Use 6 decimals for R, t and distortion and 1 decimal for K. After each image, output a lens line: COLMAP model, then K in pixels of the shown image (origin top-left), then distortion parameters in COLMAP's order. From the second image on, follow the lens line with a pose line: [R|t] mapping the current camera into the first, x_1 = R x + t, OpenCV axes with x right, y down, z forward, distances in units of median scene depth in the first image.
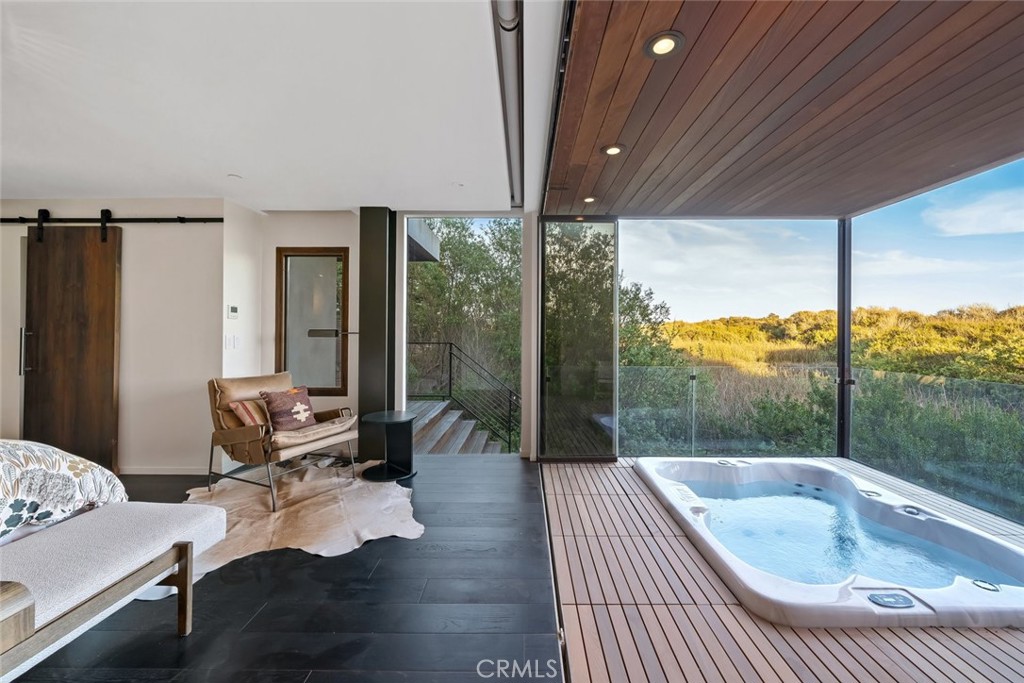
lens RADIAL K [[392.6, 0, 517.1], [0, 392.6, 333.0], [0, 0, 1]] dist [-0.000747, -0.000382]
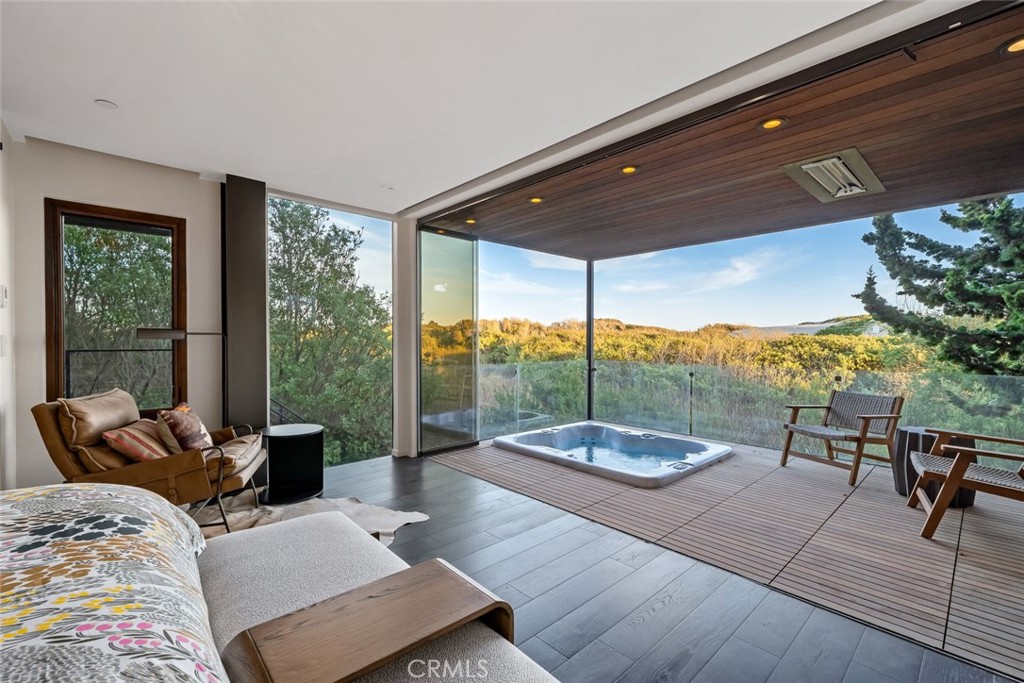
lens RADIAL K [[439.7, 0, 508.4], [0, 439.7, 343.6], [0, 0, 1]] dist [0.003042, 0.000181]
pose [[0.739125, -0.004460, 0.673554, -0.544741], [-0.002271, 0.999956, 0.009114, 0.009870], [-0.673565, -0.008265, 0.739082, -0.037602]]
